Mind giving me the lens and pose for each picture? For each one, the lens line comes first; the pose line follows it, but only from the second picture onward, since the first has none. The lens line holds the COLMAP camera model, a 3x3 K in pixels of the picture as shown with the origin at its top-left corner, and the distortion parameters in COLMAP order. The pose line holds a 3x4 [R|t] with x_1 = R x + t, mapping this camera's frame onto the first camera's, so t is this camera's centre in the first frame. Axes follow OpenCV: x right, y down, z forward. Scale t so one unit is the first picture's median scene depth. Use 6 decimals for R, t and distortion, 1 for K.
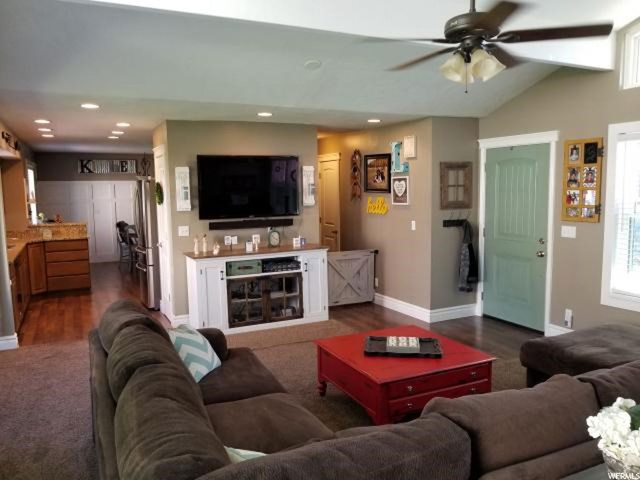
lens RADIAL K [[506.1, 0, 315.0], [0, 506.1, 244.6], [0, 0, 1]] dist [-0.006931, 0.006326]
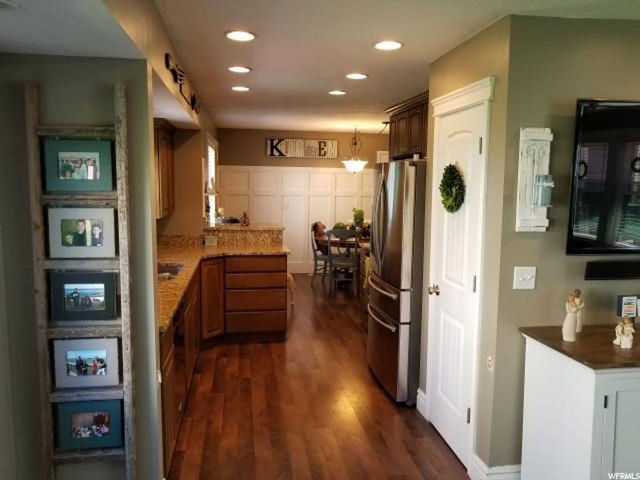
lens RADIAL K [[506.1, 0, 322.0], [0, 506.1, 235.9], [0, 0, 1]] dist [-0.006931, 0.006326]
pose [[0.957093, 0.057878, -0.283943, -0.234330], [-0.058900, 0.998252, 0.004946, -0.041980], [0.283733, 0.011990, 0.958828, 0.414492]]
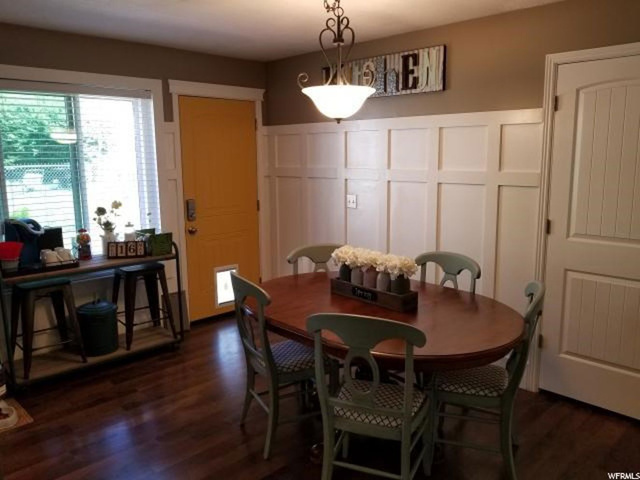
lens RADIAL K [[506.1, 0, 319.9], [0, 506.1, 240.5], [0, 0, 1]] dist [-0.006931, 0.006326]
pose [[0.312268, 0.162723, -0.935954, -0.107625], [-0.105757, 0.985051, 0.135975, -0.127556], [0.944089, 0.056524, 0.324809, 1.268872]]
